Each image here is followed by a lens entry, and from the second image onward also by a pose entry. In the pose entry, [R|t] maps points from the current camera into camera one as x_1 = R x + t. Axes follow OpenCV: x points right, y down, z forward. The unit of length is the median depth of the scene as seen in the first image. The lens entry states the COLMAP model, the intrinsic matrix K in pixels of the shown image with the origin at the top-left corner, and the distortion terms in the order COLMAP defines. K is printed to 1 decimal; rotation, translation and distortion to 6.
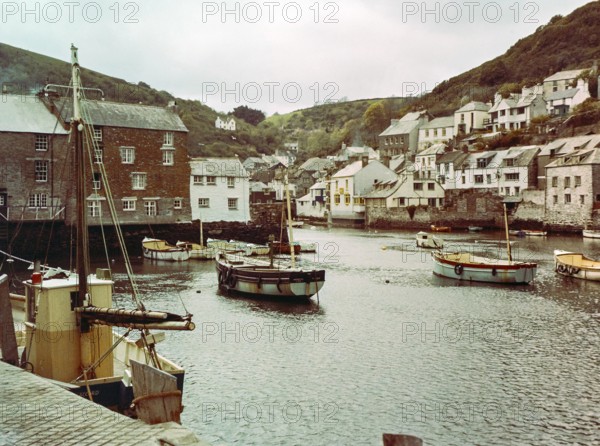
lens RADIAL K [[765.2, 0, 300.0], [0, 765.2, 223.0], [0, 0, 1]] dist [-0.002891, -0.046322]
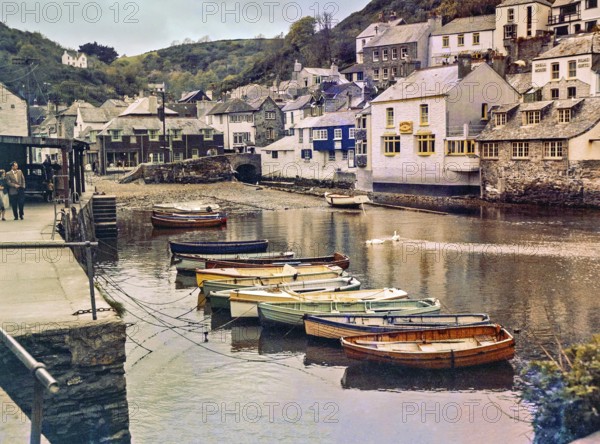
lens RADIAL K [[765.2, 0, 300.0], [0, 765.2, 222.0], [0, 0, 1]] dist [-0.002891, -0.046322]
pose [[0.979610, -0.030674, 0.198551, -0.085014], [0.018184, 0.997757, 0.064426, -0.010945], [-0.200082, -0.059502, 0.977971, 0.398047]]
